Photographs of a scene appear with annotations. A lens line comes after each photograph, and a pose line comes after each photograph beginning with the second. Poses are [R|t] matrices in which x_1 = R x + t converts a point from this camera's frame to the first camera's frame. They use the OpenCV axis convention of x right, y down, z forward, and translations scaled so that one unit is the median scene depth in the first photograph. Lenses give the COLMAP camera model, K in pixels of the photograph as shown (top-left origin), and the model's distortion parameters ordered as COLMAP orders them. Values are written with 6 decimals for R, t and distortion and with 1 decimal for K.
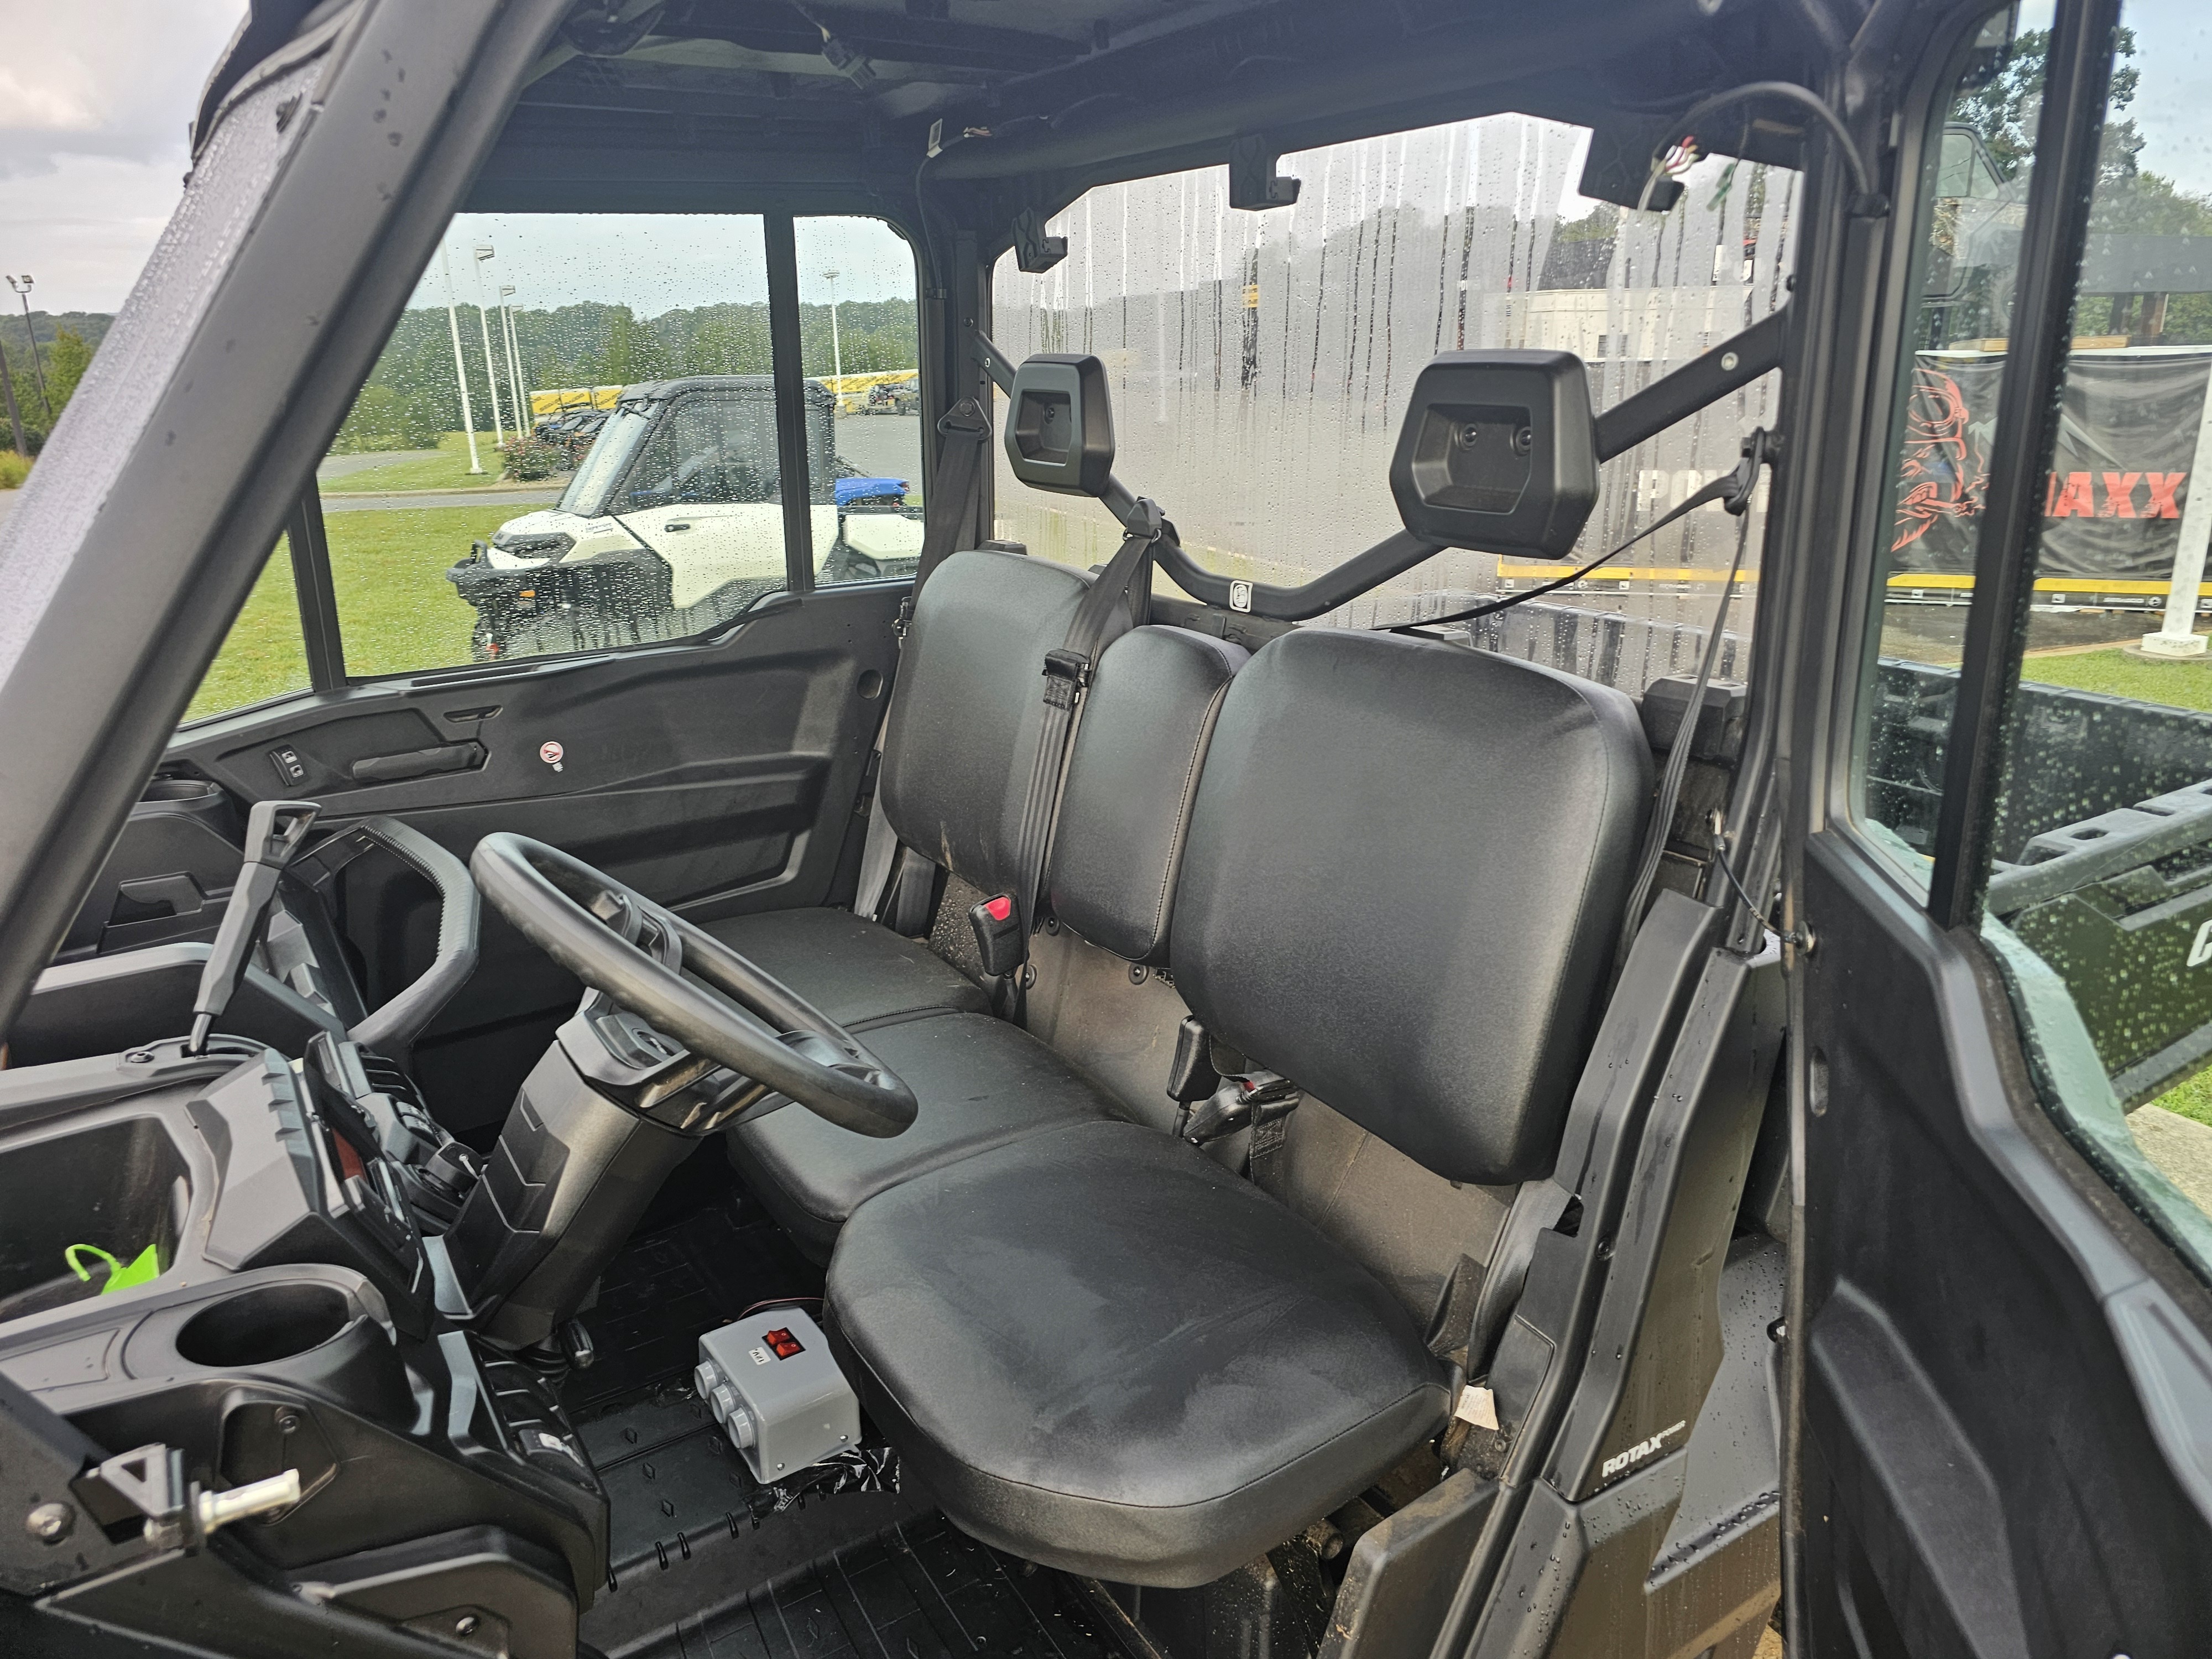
lens RADIAL K [[1483.8, 0, 1119.5], [0, 1483.8, 824.2], [0, 0, 1]] dist [0.052623, -0.039931]
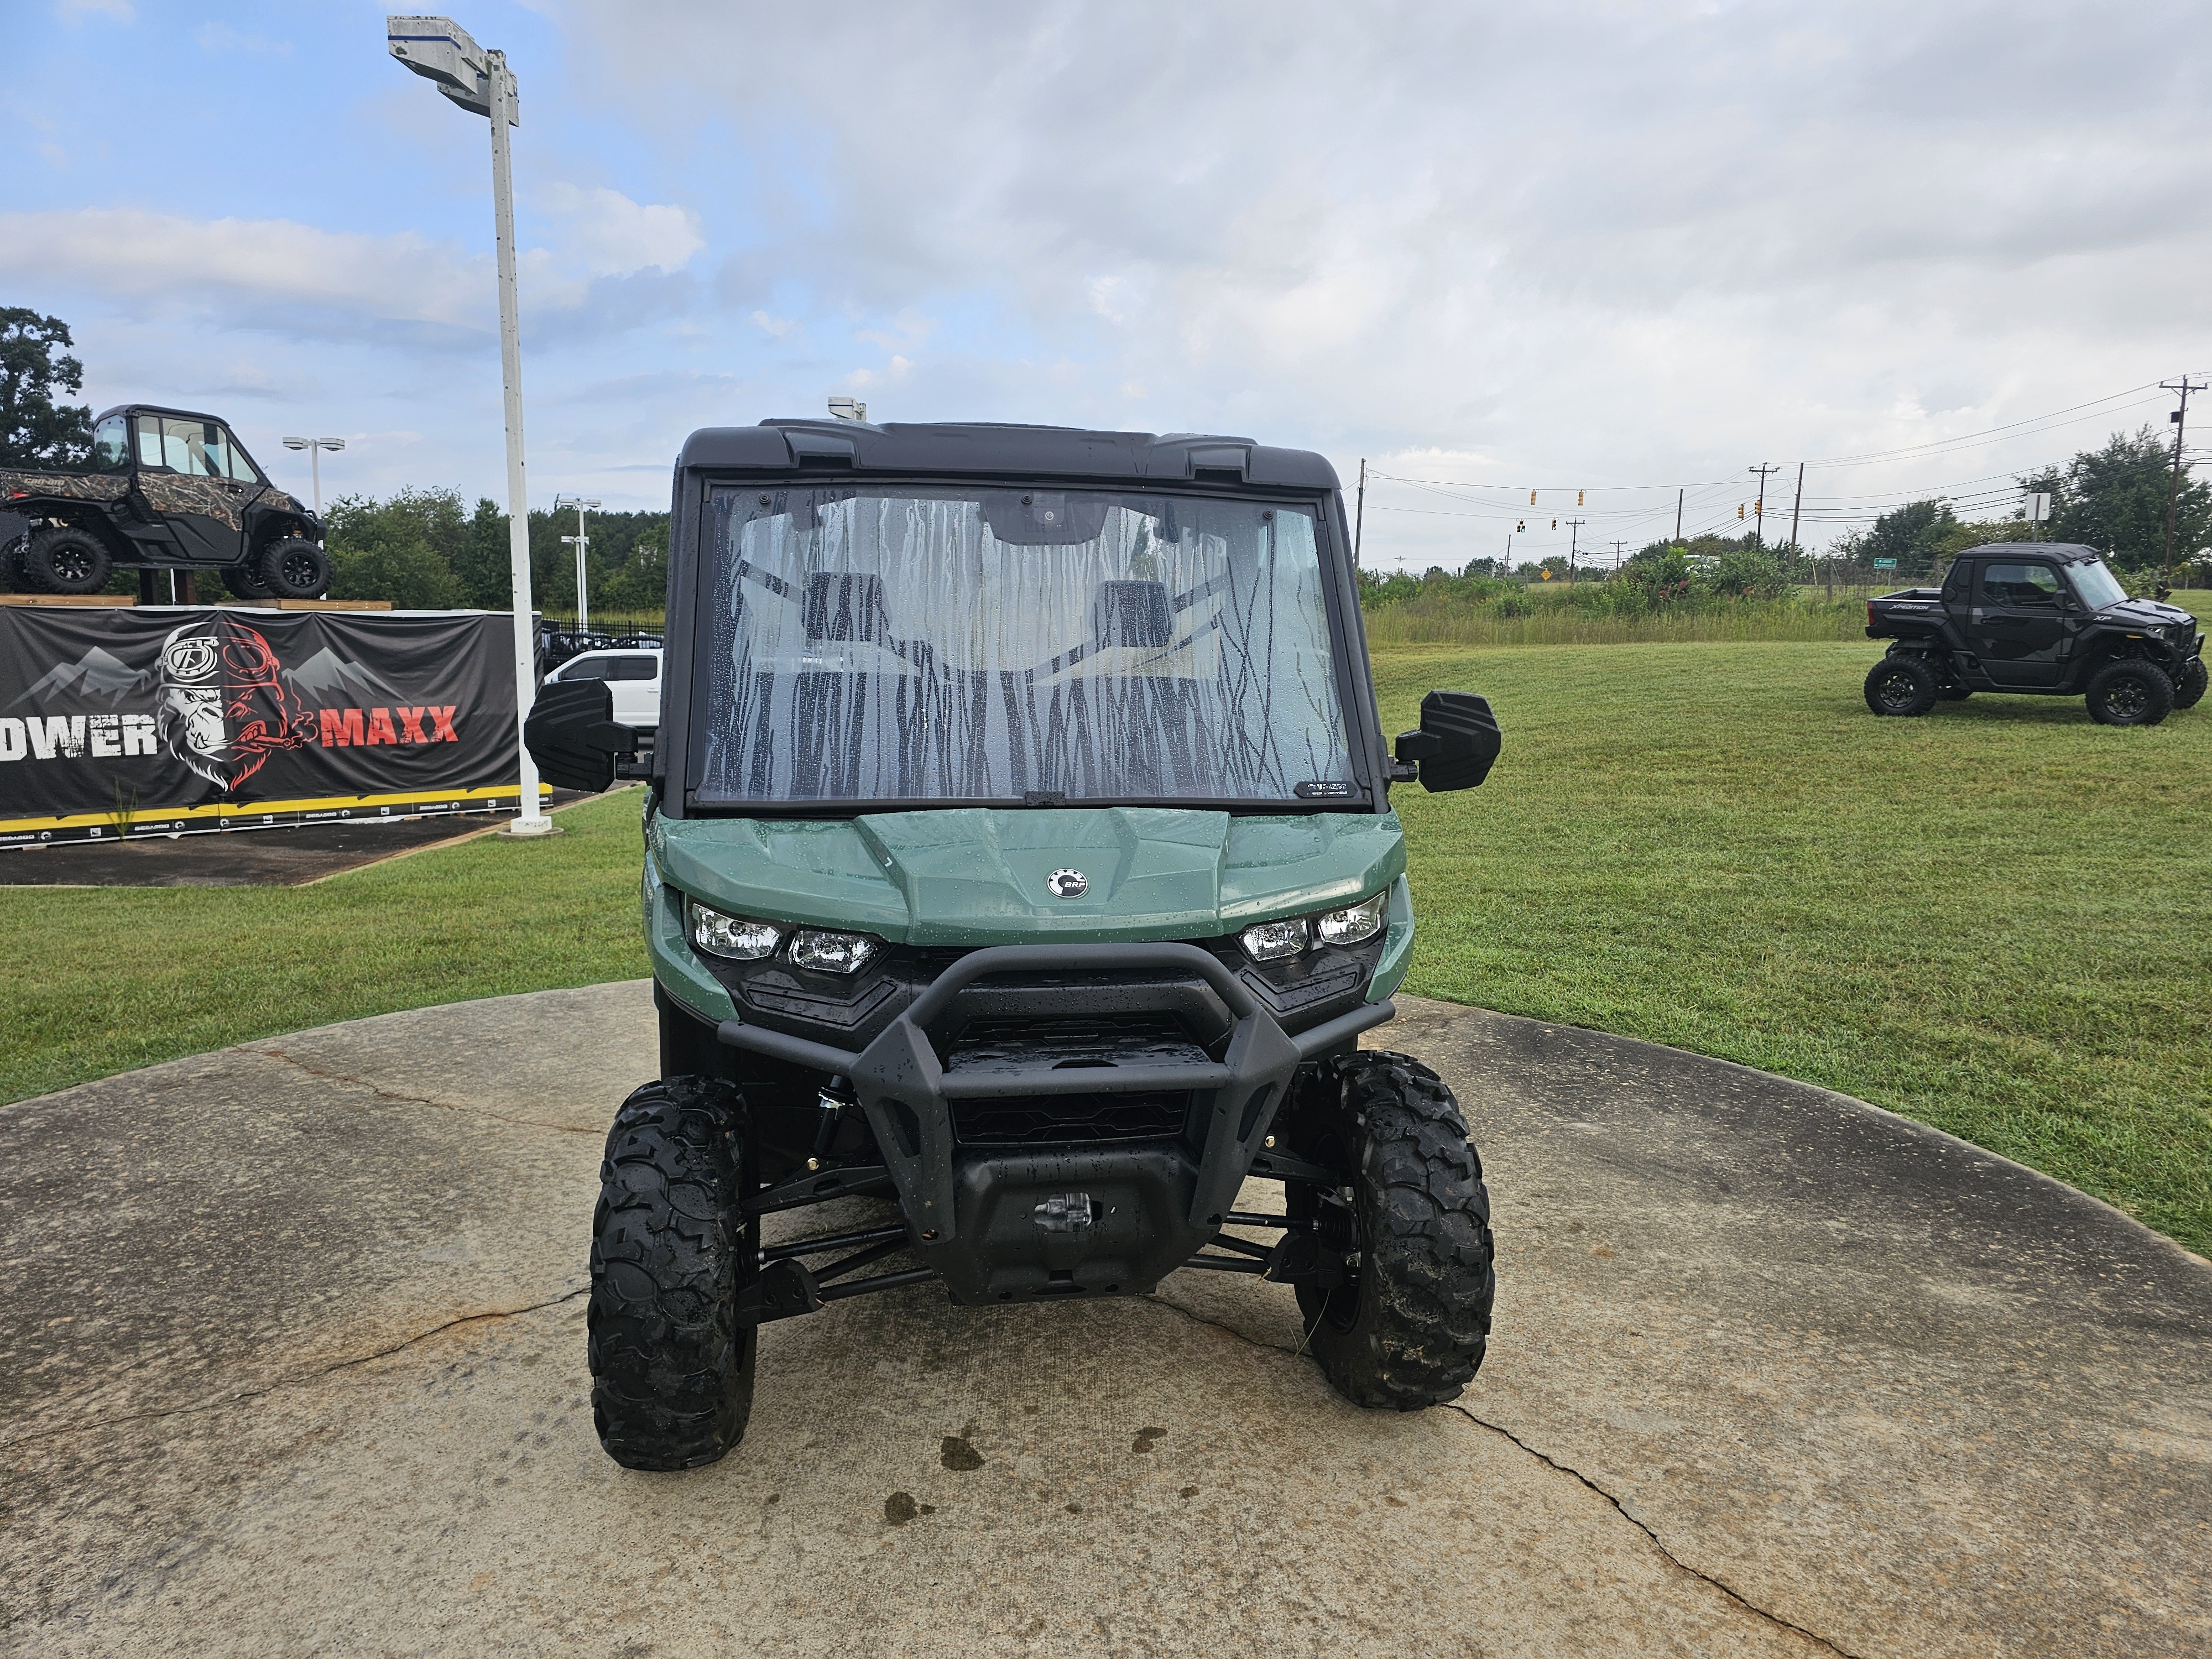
lens RADIAL K [[1483.8, 0, 1119.5], [0, 1483.8, 824.2], [0, 0, 1]] dist [0.052623, -0.039931]
pose [[0.412106, -0.100656, 0.905559, -0.226333], [0.252085, 0.967679, -0.007160, 0.016541], [-0.875569, 0.231229, 0.424160, -0.015590]]
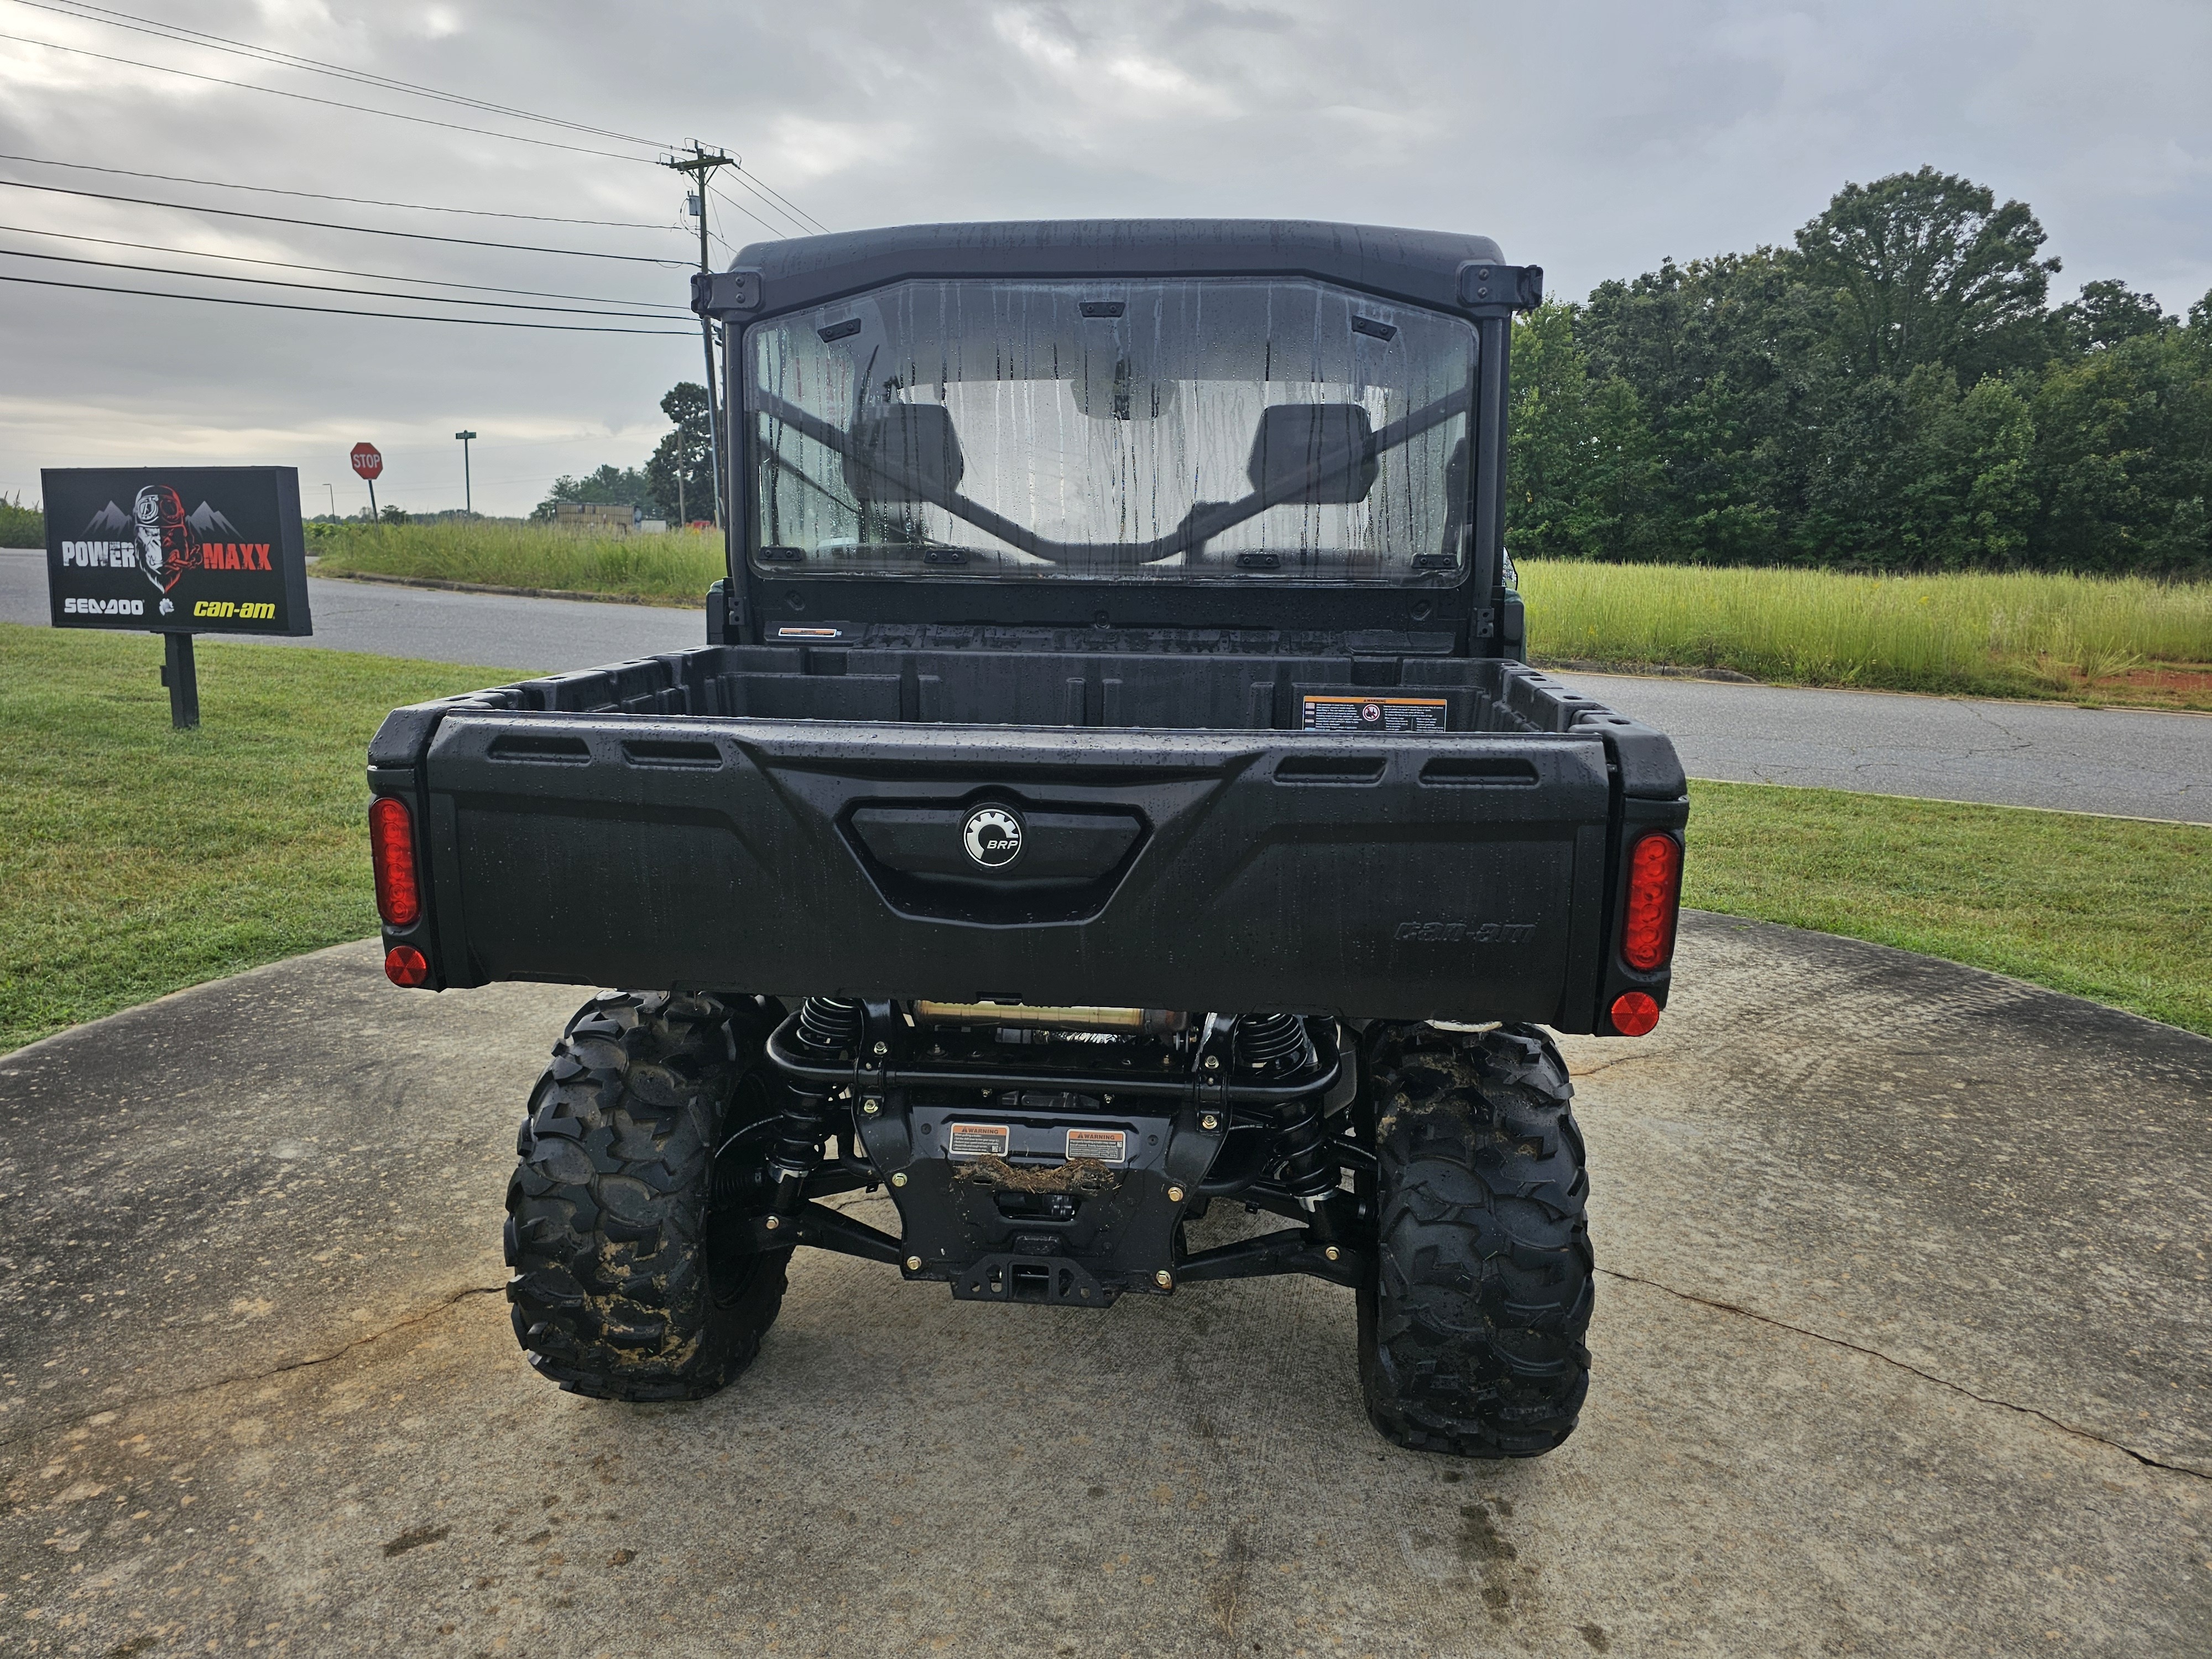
lens RADIAL K [[1503.9, 0, 1099.1], [0, 1503.9, 790.8], [0, 0, 1]] dist [0.051604, -0.043461]
pose [[-0.642449, 0.135297, -0.754290, 0.179917], [-0.229397, 0.905202, 0.357750, -0.062167], [0.731188, 0.402869, -0.550510, 0.243920]]
